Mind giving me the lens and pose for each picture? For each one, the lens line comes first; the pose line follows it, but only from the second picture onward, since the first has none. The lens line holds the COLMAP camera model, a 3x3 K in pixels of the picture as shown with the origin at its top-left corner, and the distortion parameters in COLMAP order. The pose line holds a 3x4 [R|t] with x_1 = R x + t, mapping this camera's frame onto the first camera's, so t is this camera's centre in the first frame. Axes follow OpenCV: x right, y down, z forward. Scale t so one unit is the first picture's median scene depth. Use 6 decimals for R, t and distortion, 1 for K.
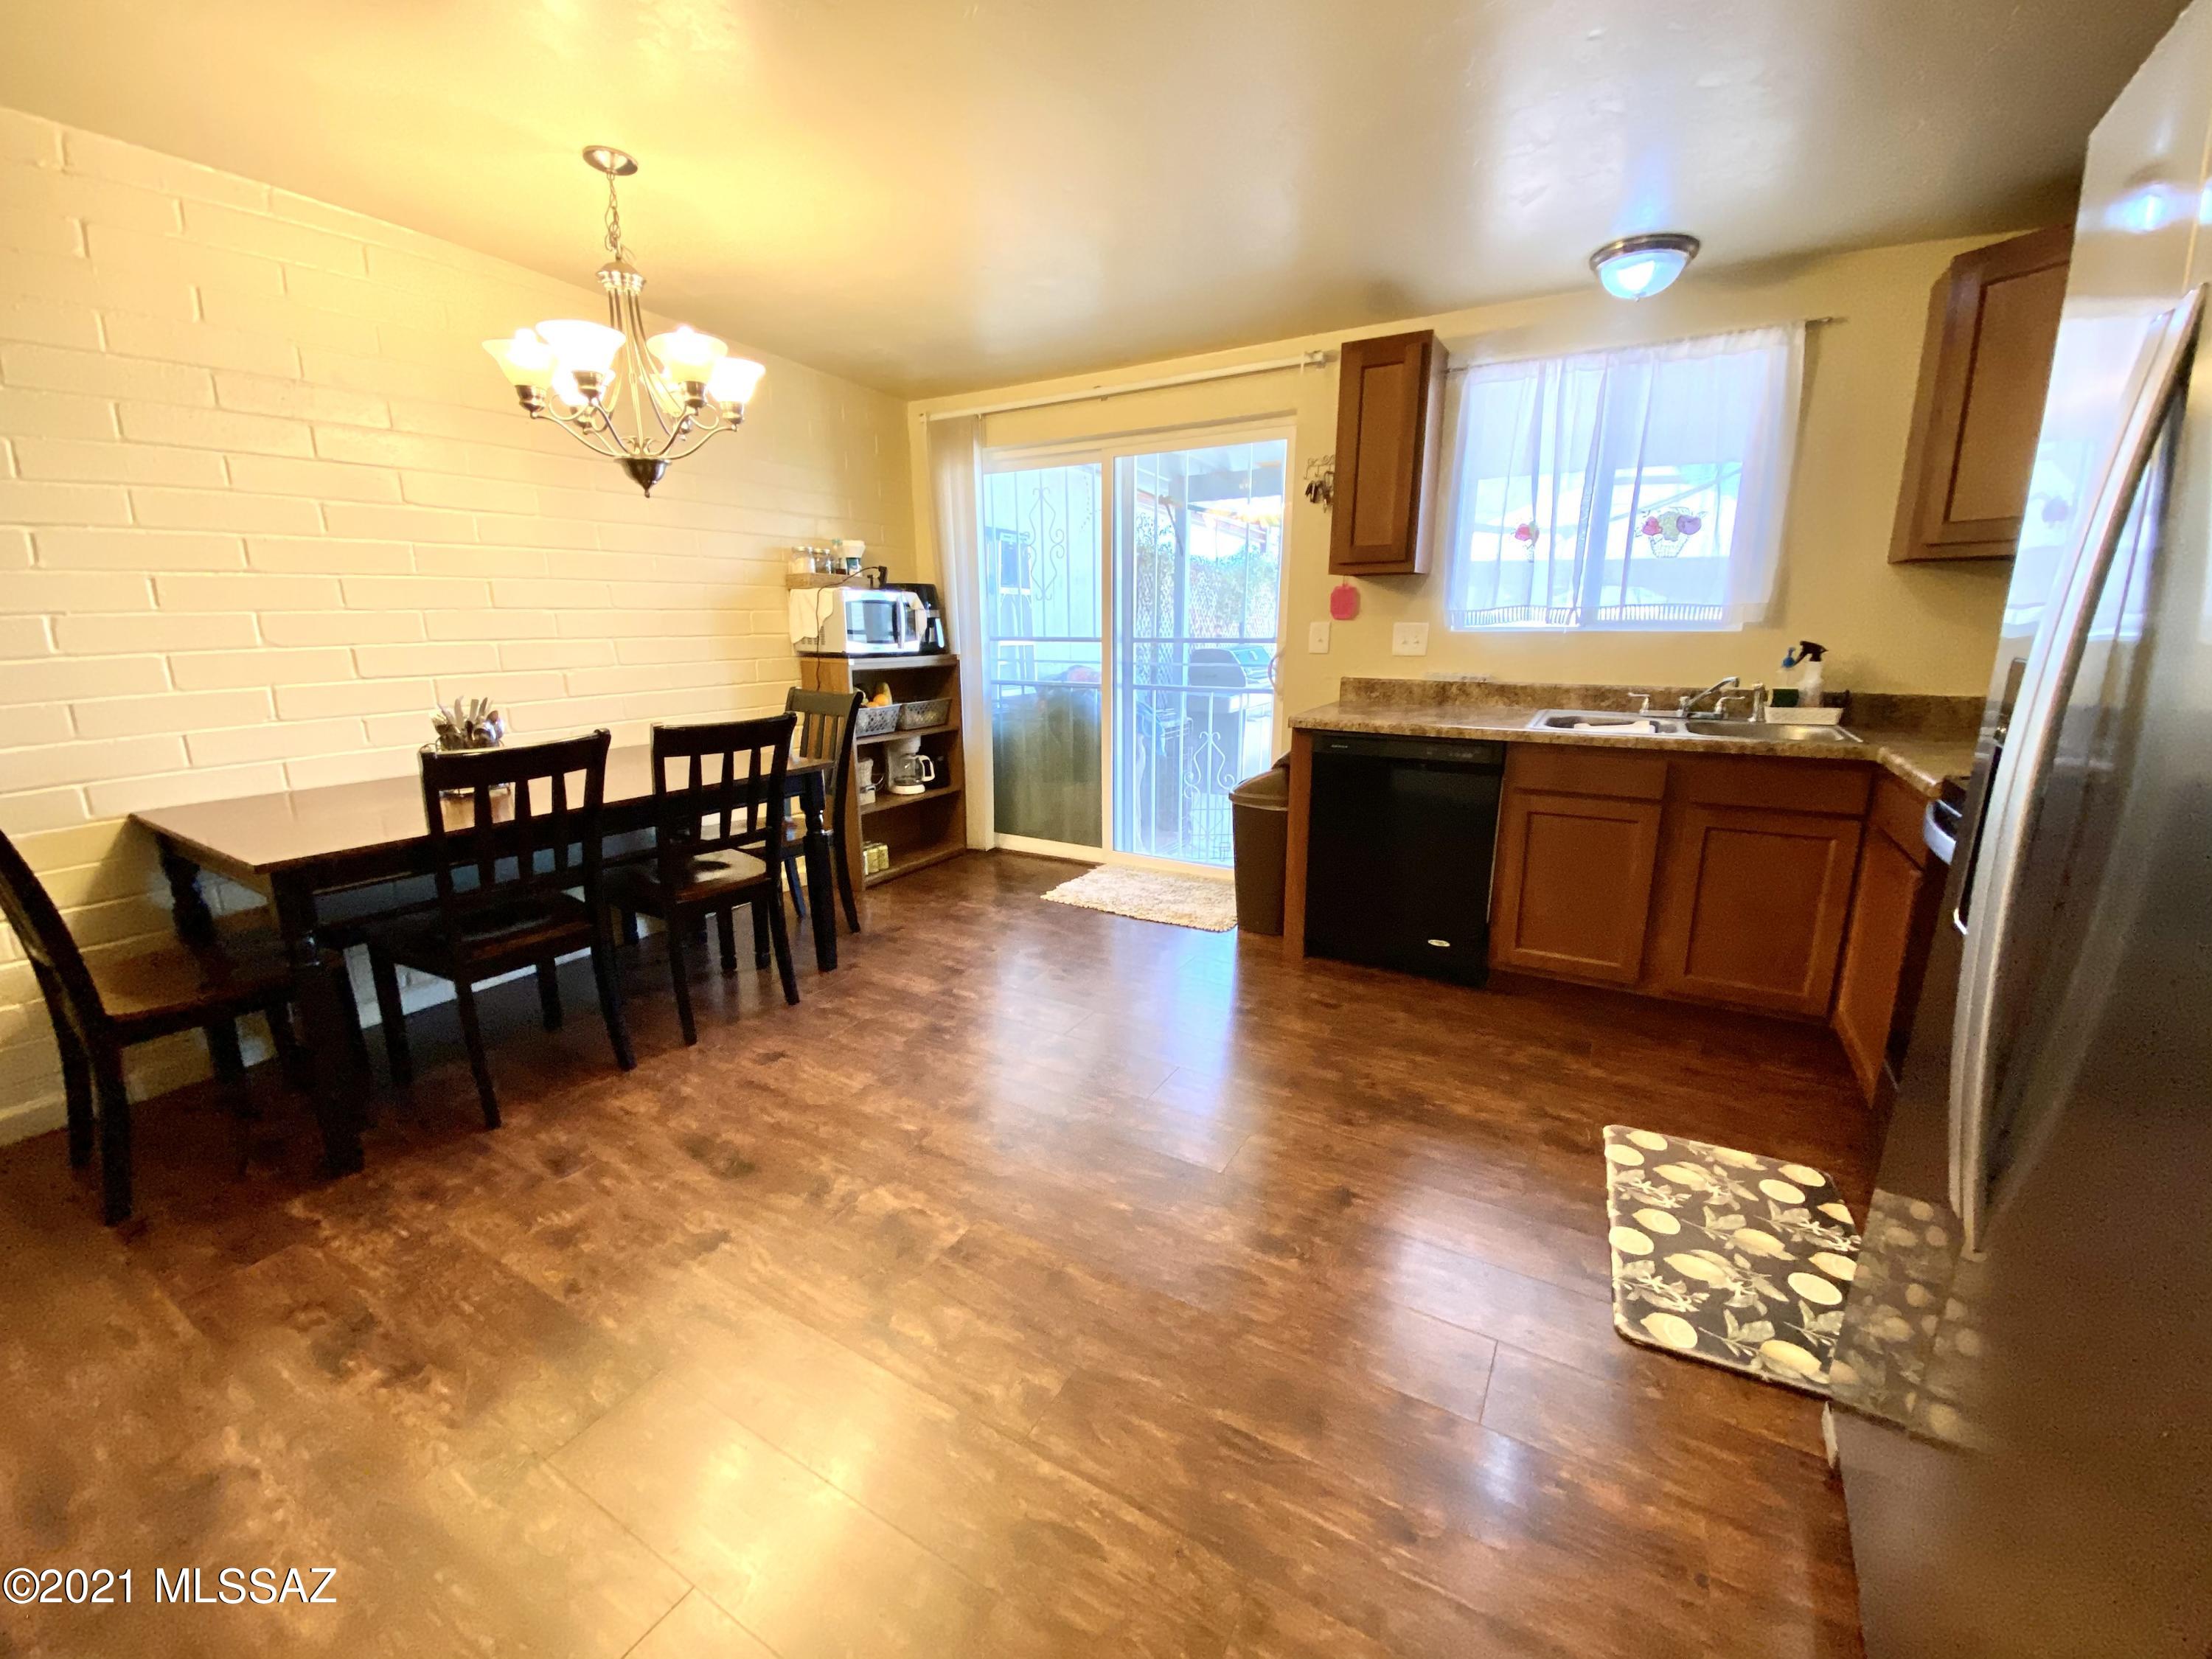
lens RADIAL K [[896.4, 0, 1099.9], [0, 896.4, 814.9], [0, 0, 1]] dist [0.056031, -0.044556]
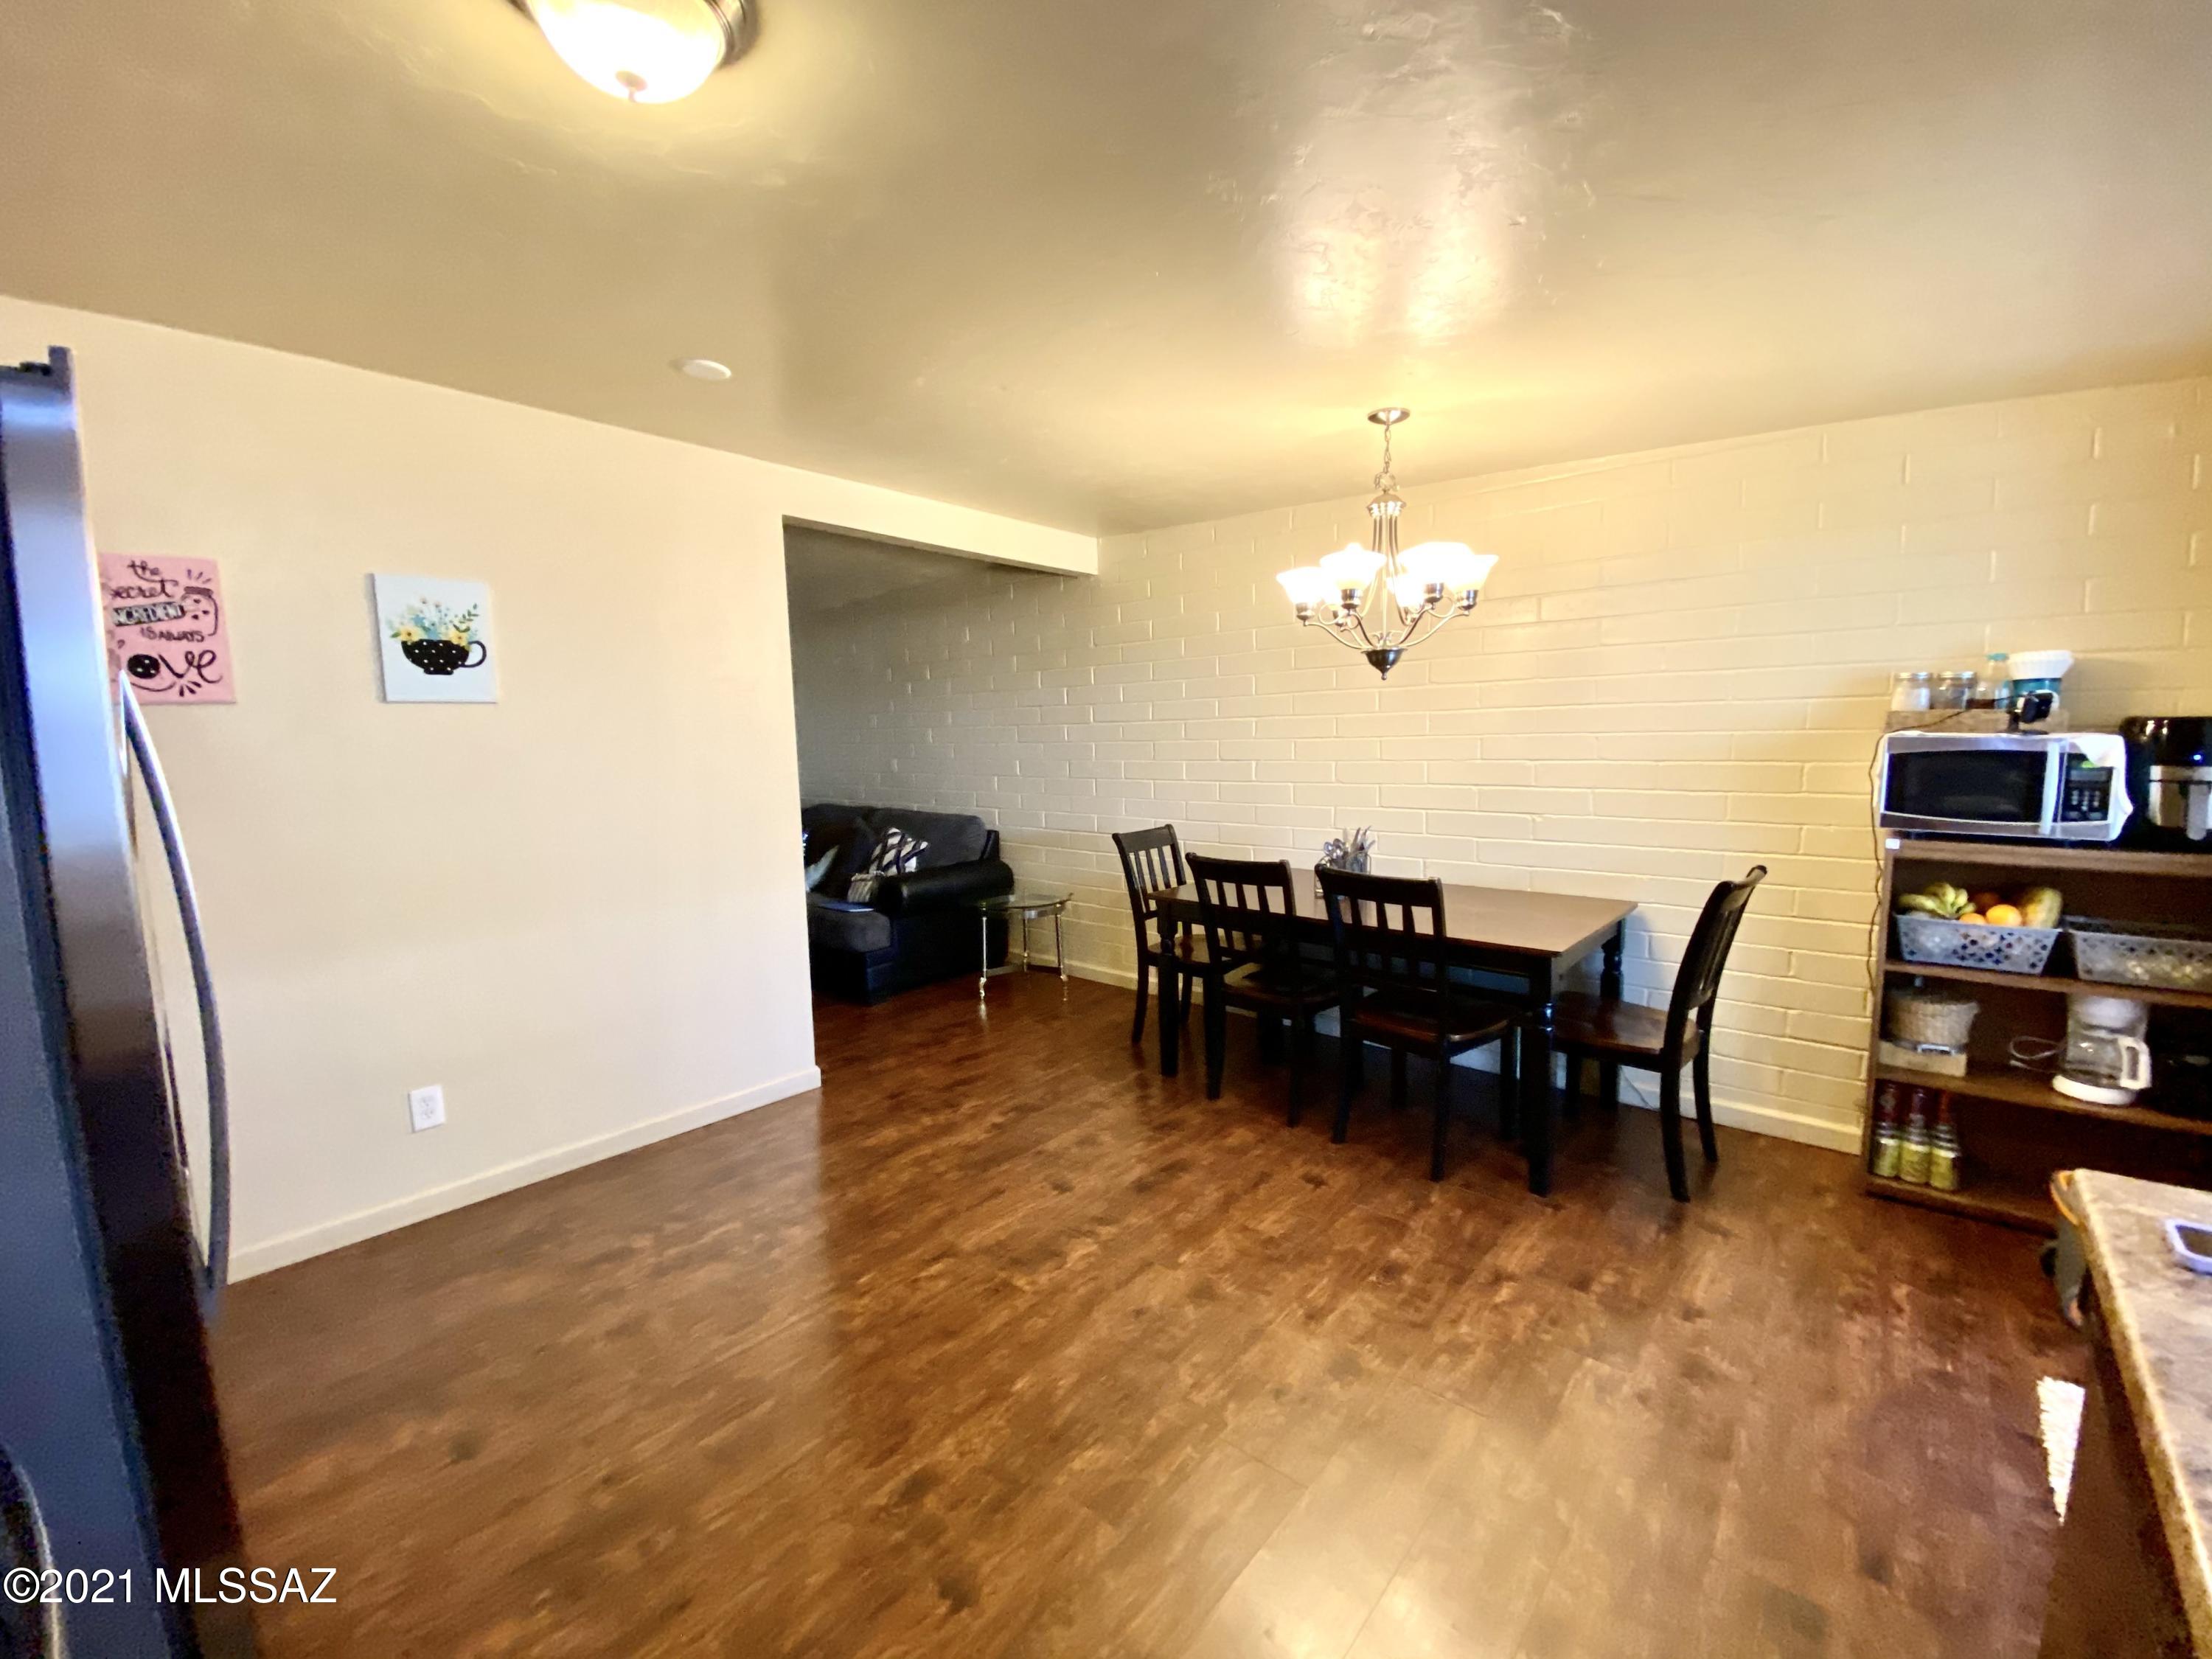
lens RADIAL K [[896.4, 0, 1099.9], [0, 896.4, 814.9], [0, 0, 1]] dist [0.056031, -0.044556]
pose [[-0.186216, 0.098781, -0.977531, 0.749430], [-0.194075, 0.971632, 0.135155, -0.270764], [0.963150, 0.214882, -0.161762, 0.890714]]
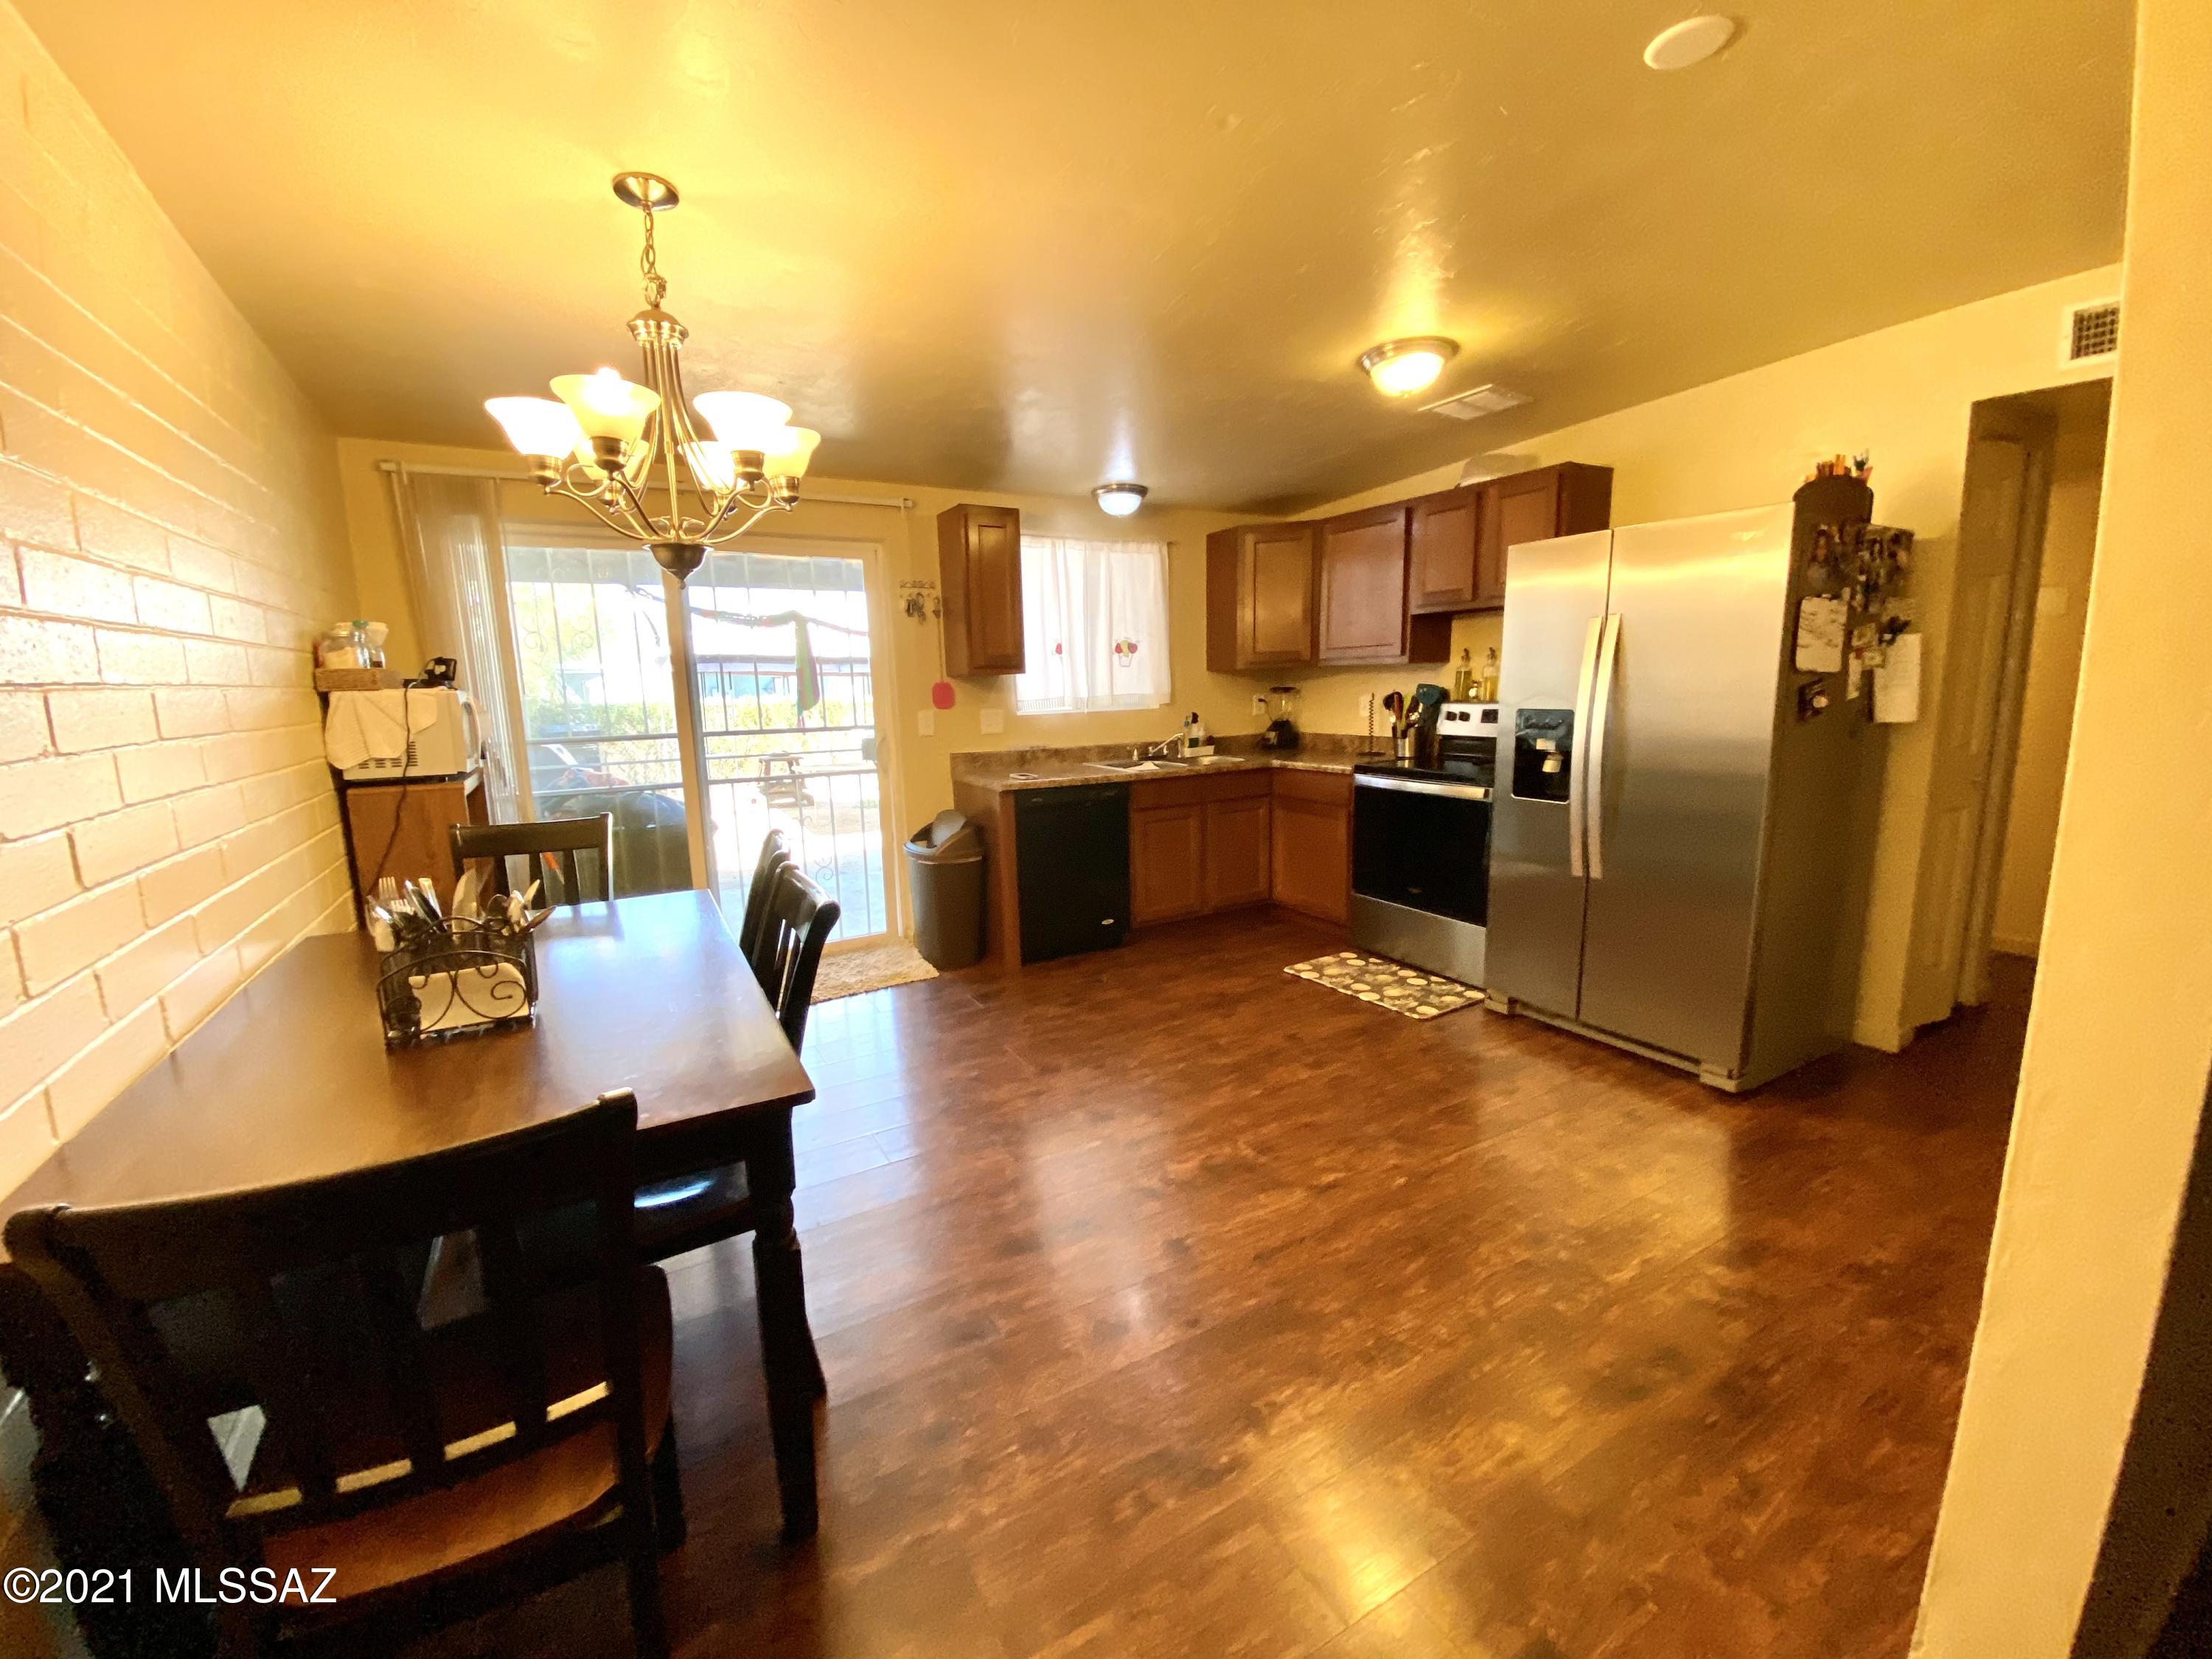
lens RADIAL K [[880.2, 0, 1087.2], [0, 880.2, 823.0], [0, 0, 1]] dist [0.054015, -0.041580]
pose [[0.505221, -0.145825, 0.850580, -1.049441], [0.211542, 0.976476, 0.041758, -0.103789], [-0.836661, 0.158836, 0.524184, 0.311261]]
